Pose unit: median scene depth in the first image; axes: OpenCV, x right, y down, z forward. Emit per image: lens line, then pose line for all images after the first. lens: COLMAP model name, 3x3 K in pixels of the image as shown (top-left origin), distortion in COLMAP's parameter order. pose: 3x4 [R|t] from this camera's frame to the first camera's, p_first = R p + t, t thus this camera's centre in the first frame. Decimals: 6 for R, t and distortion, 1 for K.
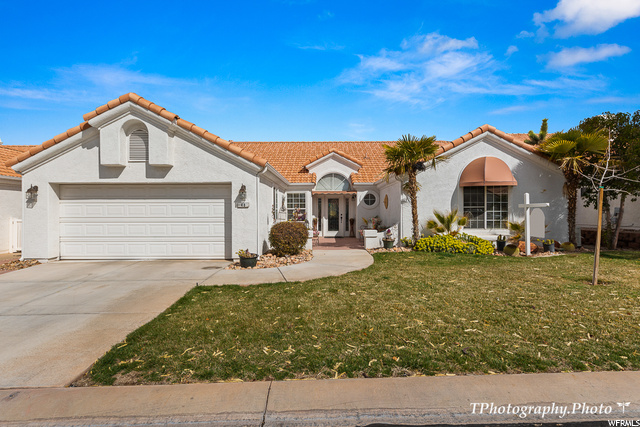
lens RADIAL K [[318.3, 0, 321.8], [0, 318.3, 213.6], [0, 0, 1]] dist [0.010367, 0.000307]
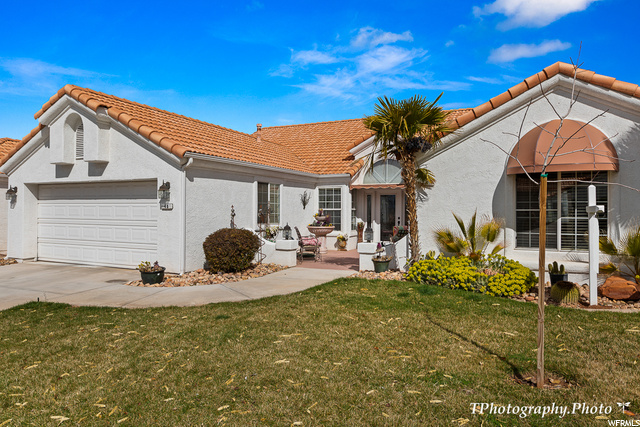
lens RADIAL K [[419.2, 0, 320.1], [0, 419.2, 210.3], [0, 0, 1]] dist [0.006684, 0.002683]
pose [[0.905038, 0.008079, -0.425253, 0.533414], [-0.009953, 0.999948, -0.002184, -0.017957], [0.425213, 0.006209, 0.905072, 0.191587]]
